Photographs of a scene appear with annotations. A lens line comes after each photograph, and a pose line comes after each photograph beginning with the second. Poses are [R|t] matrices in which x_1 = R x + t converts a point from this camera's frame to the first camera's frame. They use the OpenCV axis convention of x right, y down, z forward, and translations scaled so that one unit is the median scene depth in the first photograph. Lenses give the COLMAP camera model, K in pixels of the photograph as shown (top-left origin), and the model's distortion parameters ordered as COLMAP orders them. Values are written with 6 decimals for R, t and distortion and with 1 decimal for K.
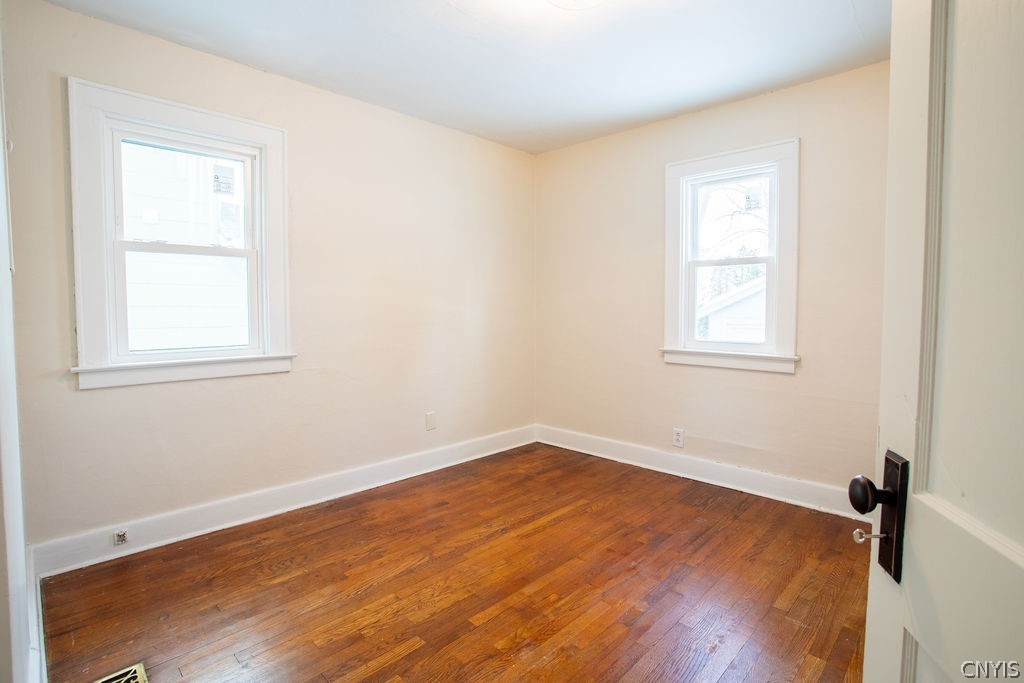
lens RADIAL K [[495.2, 0, 510.9], [0, 495.2, 336.6], [0, 0, 1]] dist [0.001053, 0.000533]
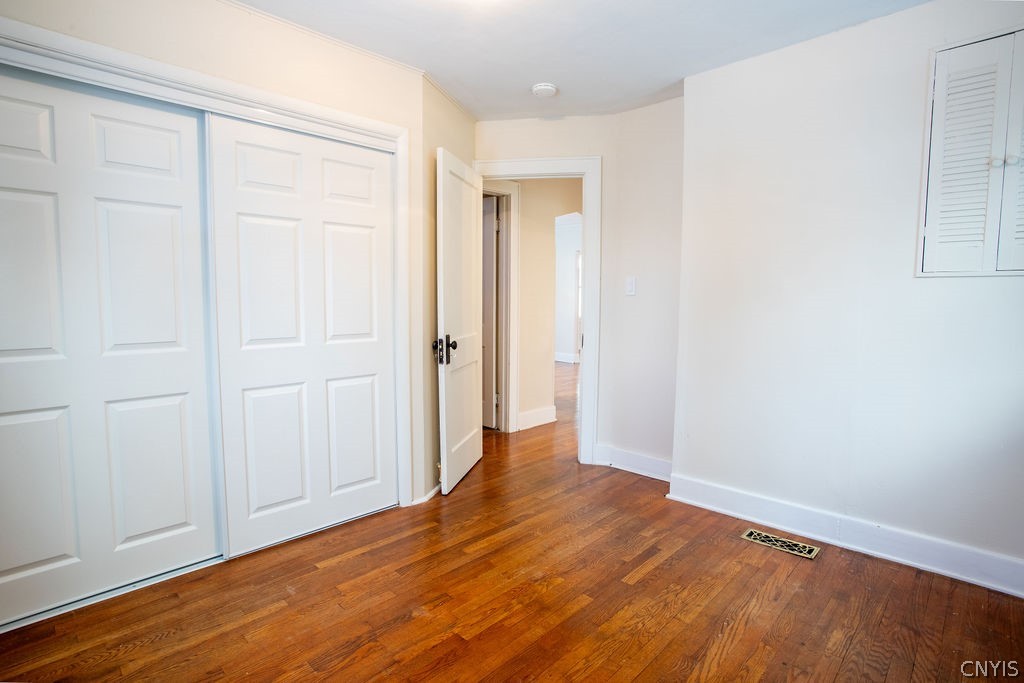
lens RADIAL K [[495.2, 0, 510.9], [0, 495.2, 336.6], [0, 0, 1]] dist [0.001053, 0.000533]
pose [[-0.999962, -0.007868, 0.003796, 0.088188], [-0.007259, 0.990108, 0.140122, -0.126997], [-0.004861, 0.140089, -0.990127, 1.905964]]
